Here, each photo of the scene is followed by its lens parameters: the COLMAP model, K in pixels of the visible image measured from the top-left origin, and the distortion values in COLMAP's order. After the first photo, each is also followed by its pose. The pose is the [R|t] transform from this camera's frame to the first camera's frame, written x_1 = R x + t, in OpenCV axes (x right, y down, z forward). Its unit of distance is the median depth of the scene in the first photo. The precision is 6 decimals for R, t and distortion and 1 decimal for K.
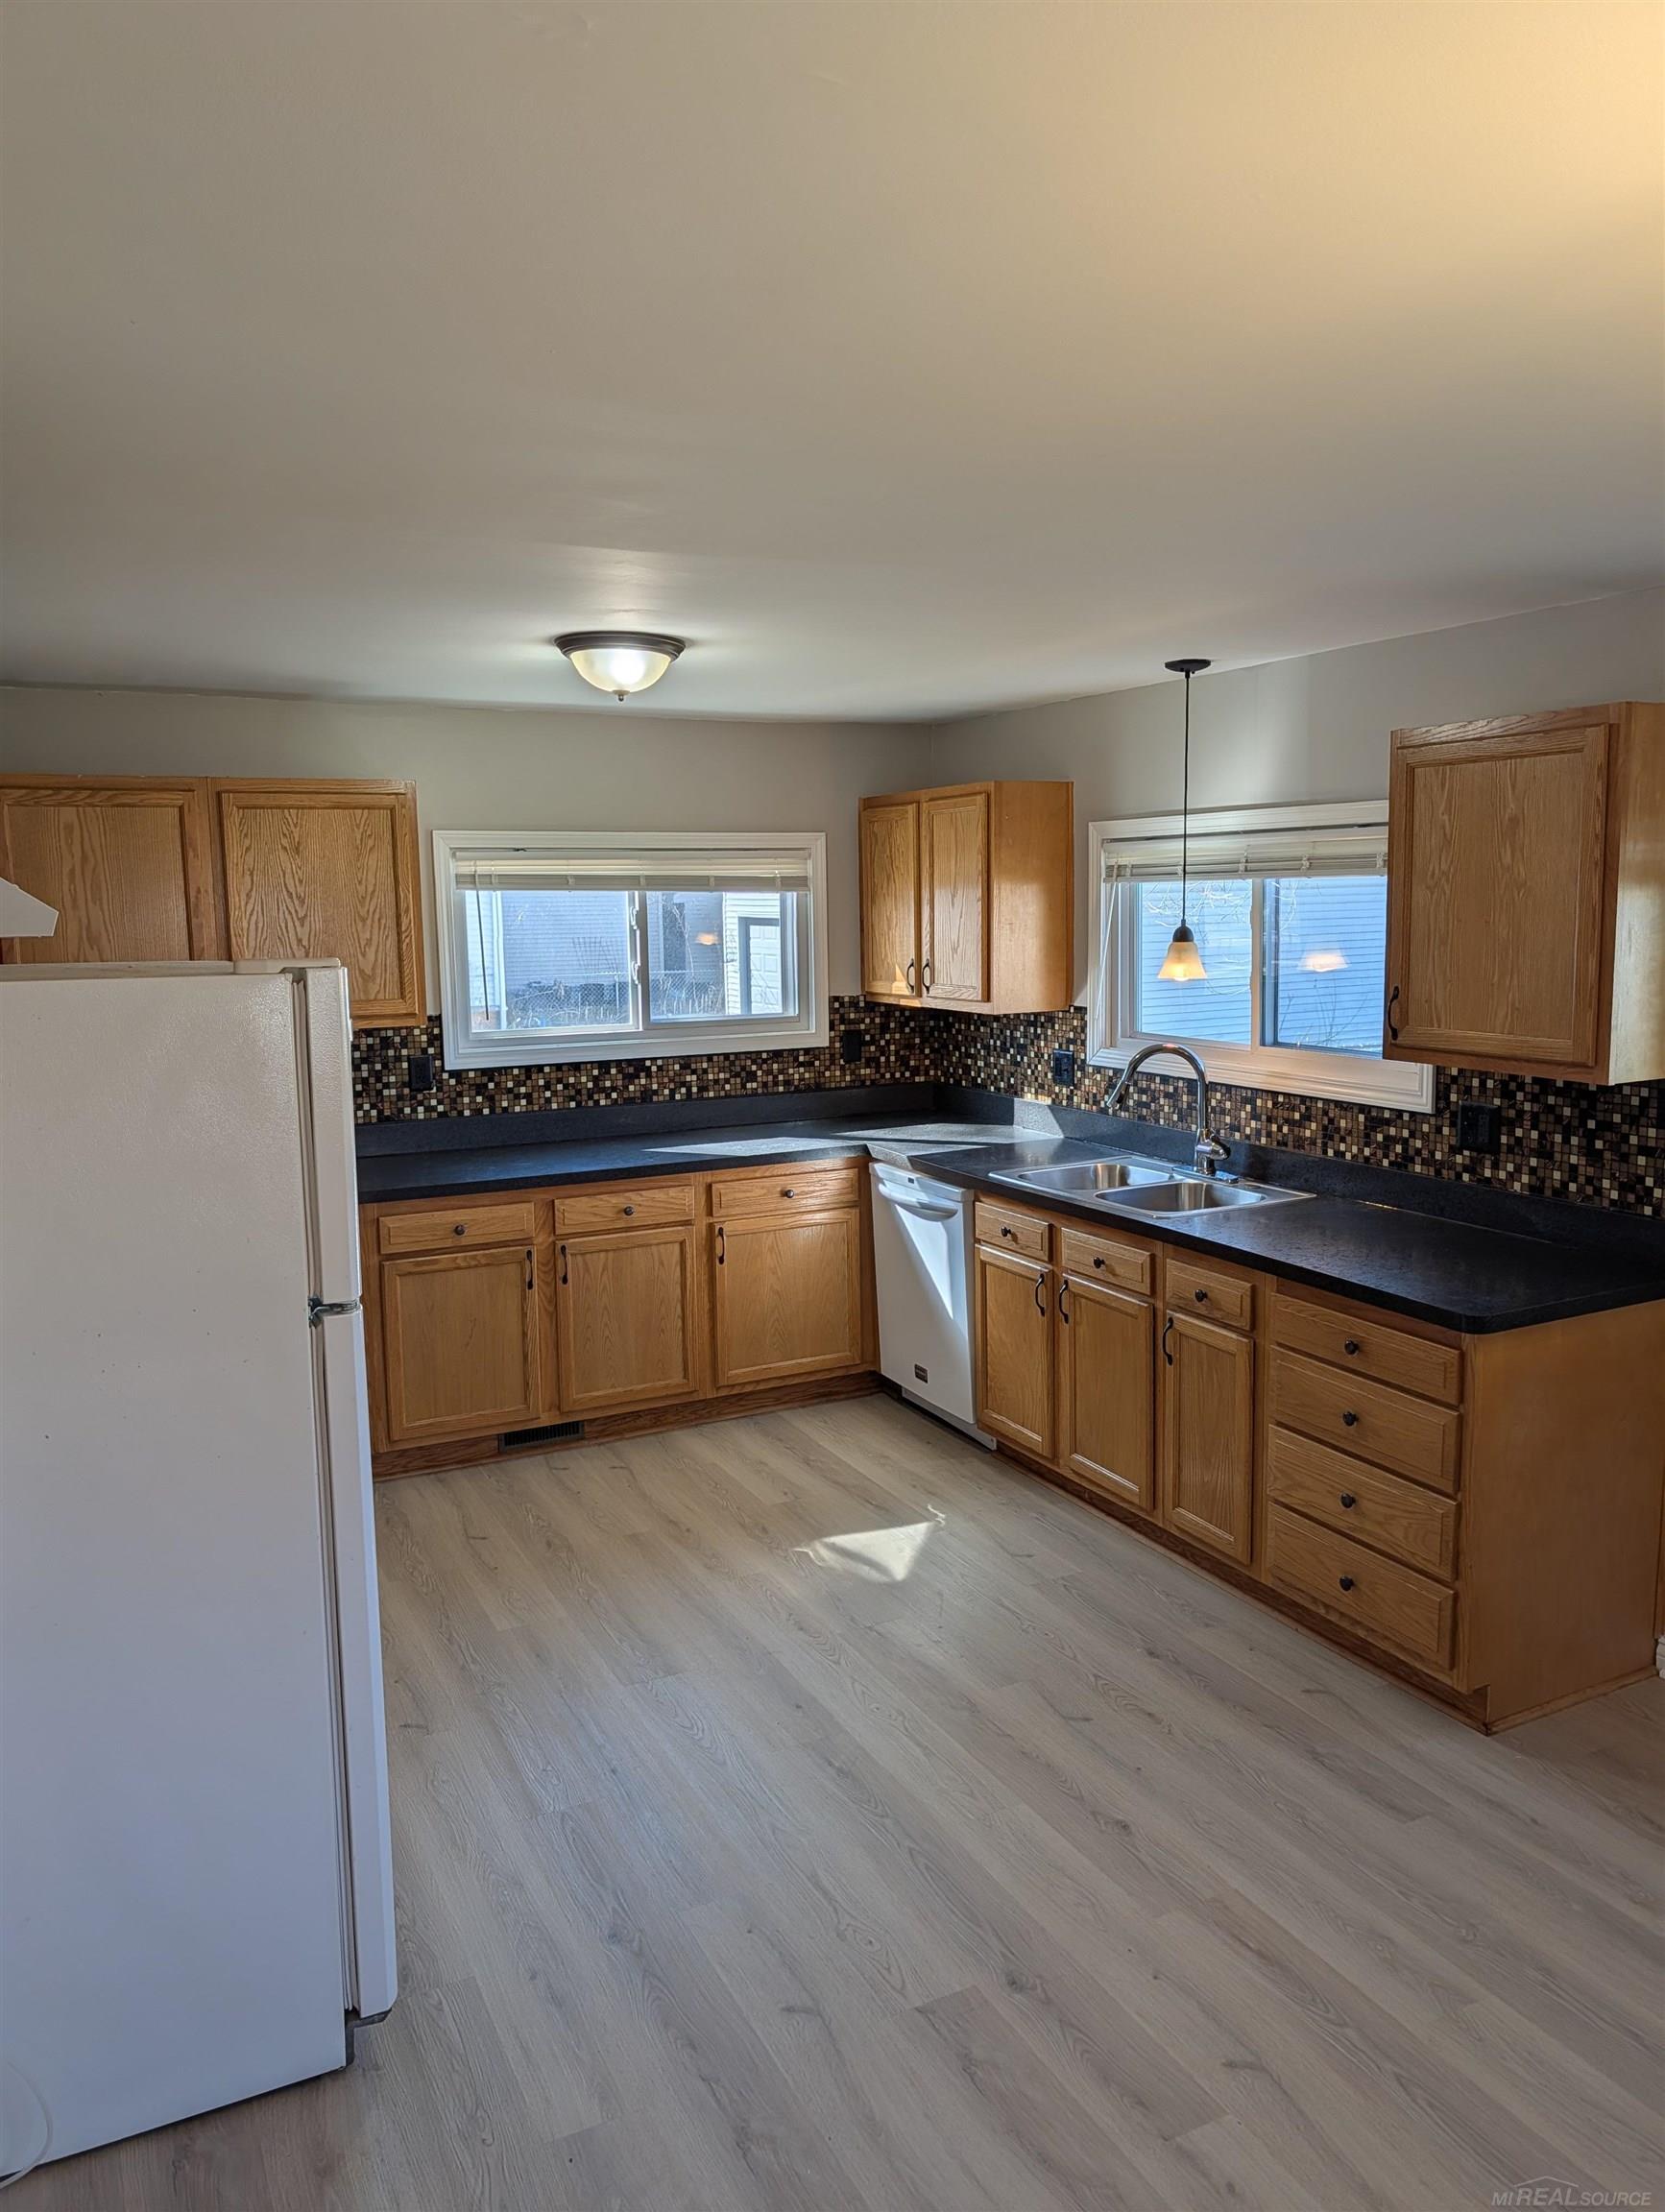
lens RADIAL K [[1590.3, 0, 821.3], [0, 1590.3, 1099.5], [0, 0, 1]] dist [0.017417, -0.000510]
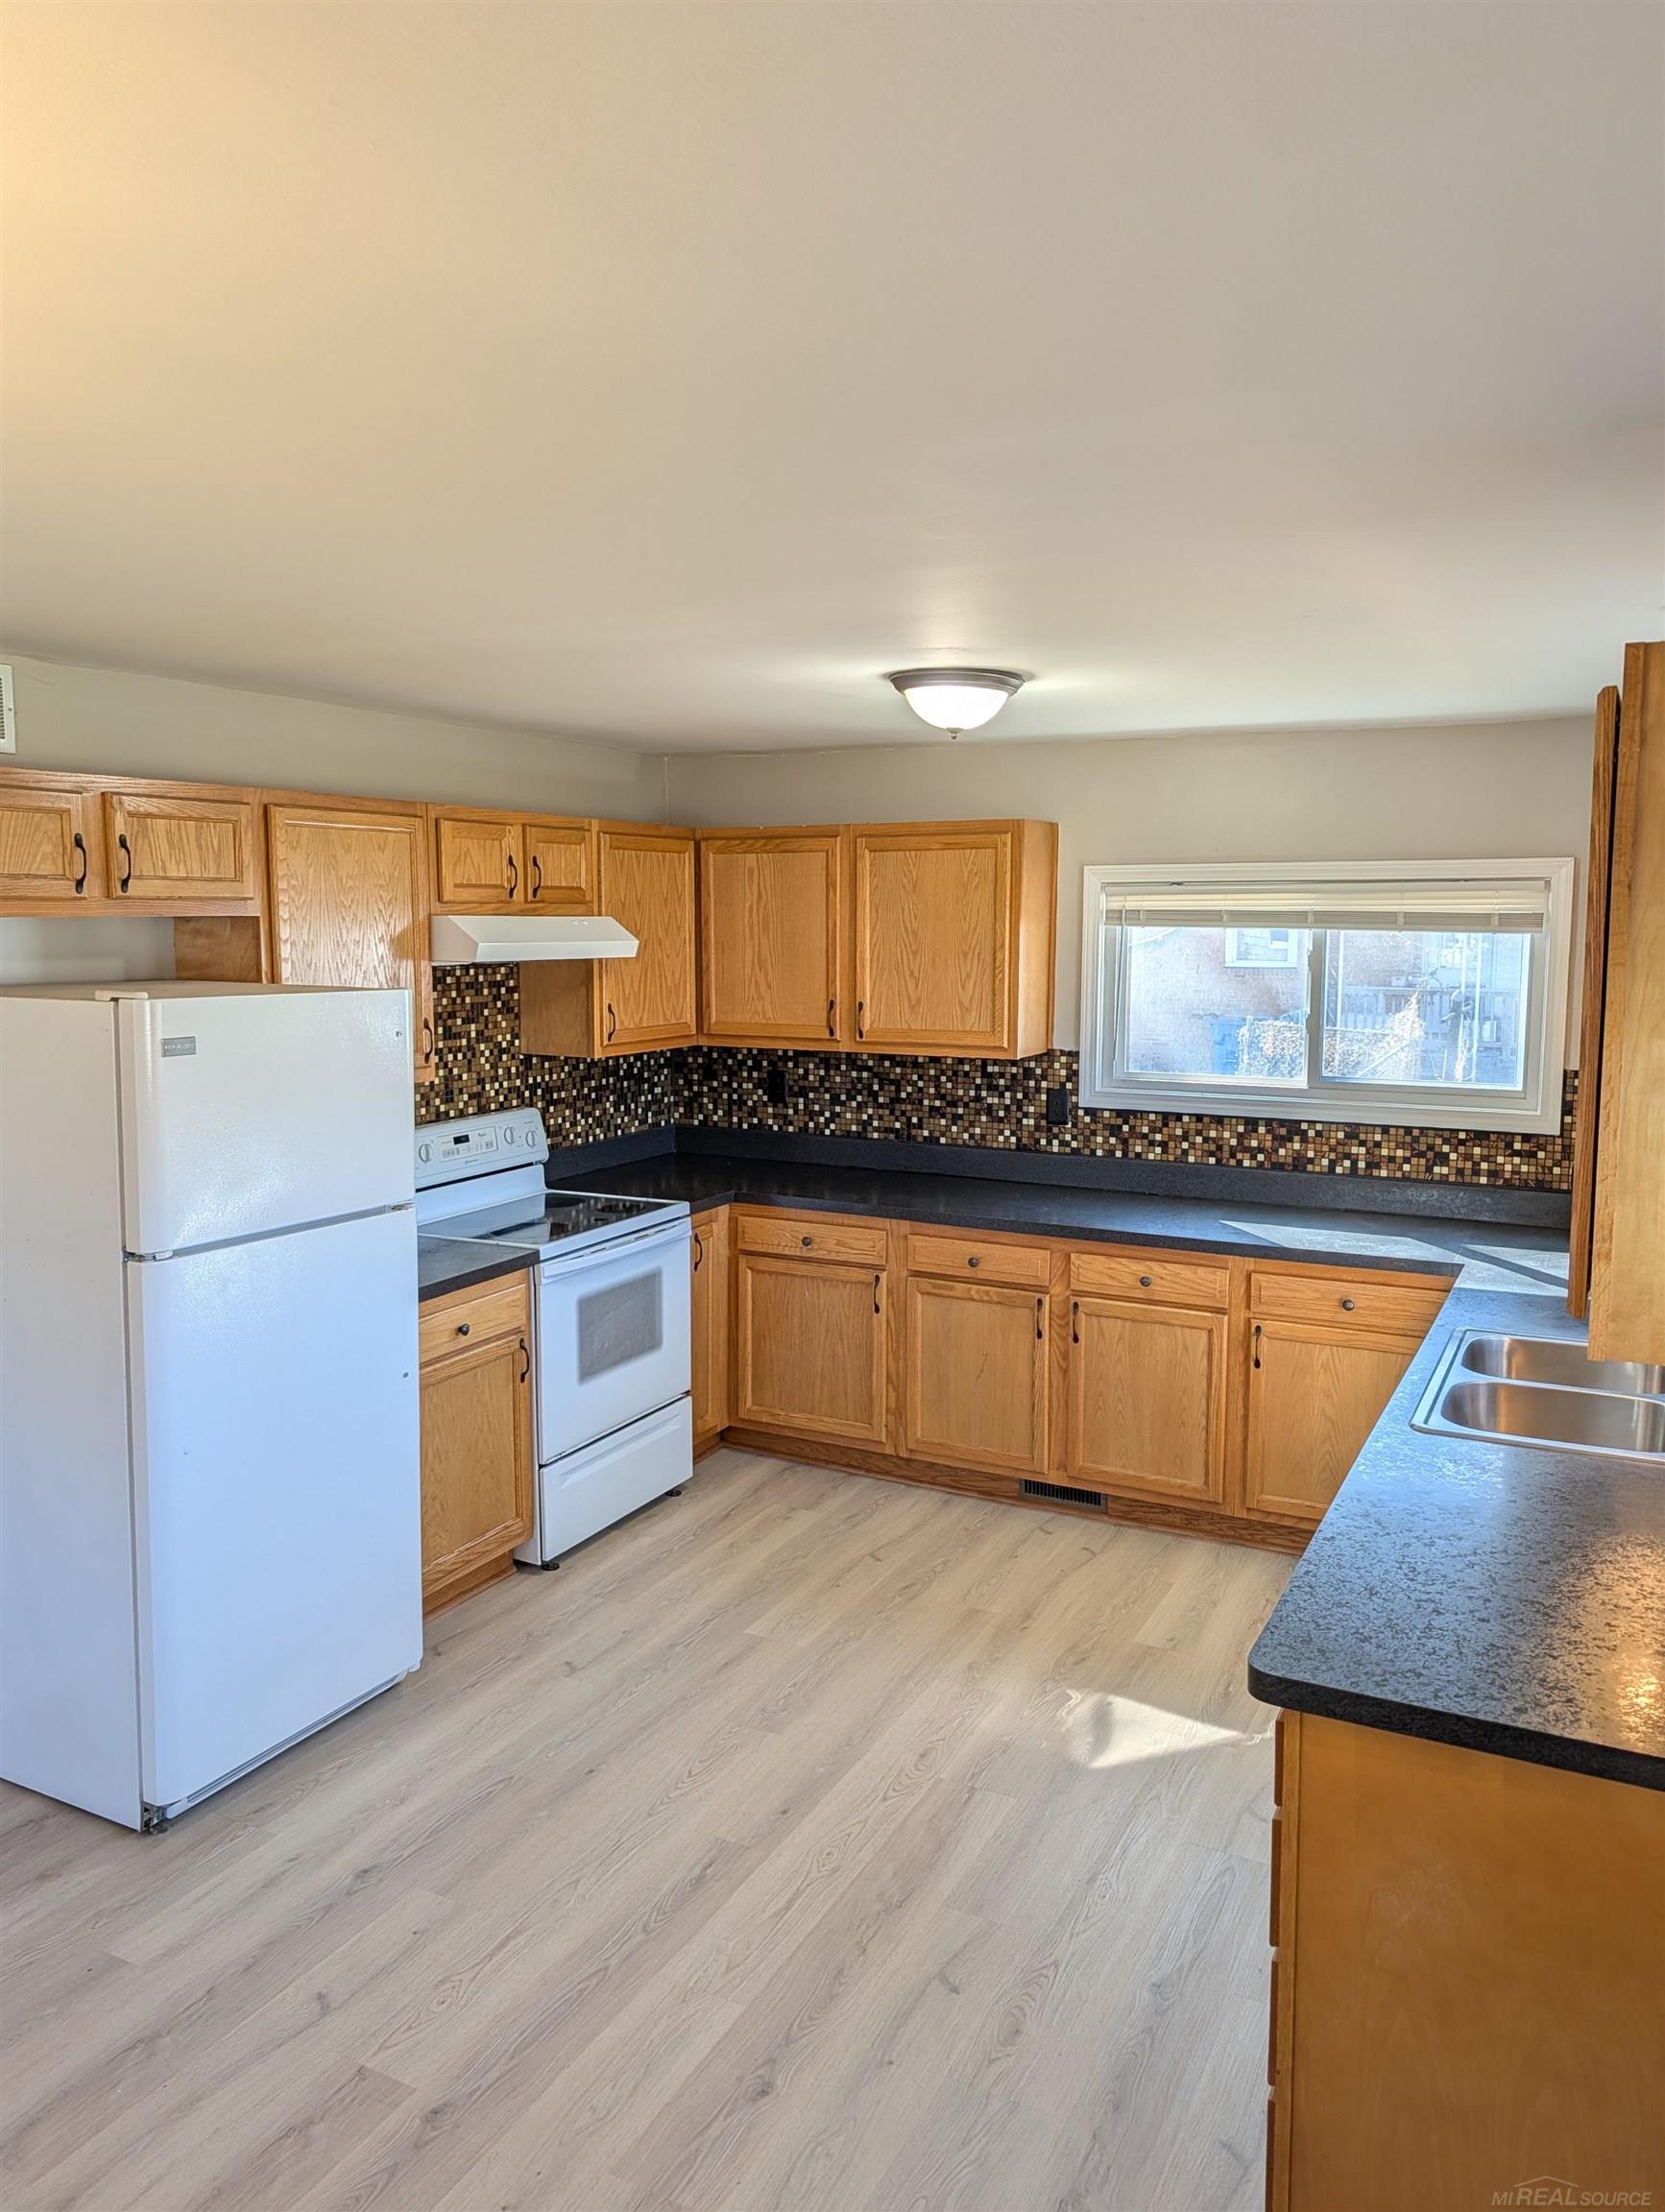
lens RADIAL K [[1590.3, 0, 817.1], [0, 1590.3, 1096.9], [0, 0, 1]] dist [0.017417, -0.000510]
pose [[0.582984, 0.109733, -0.805040, 0.470910], [-0.111518, 0.992267, 0.054496, -0.061066], [0.804794, 0.058006, 0.590713, 0.288731]]
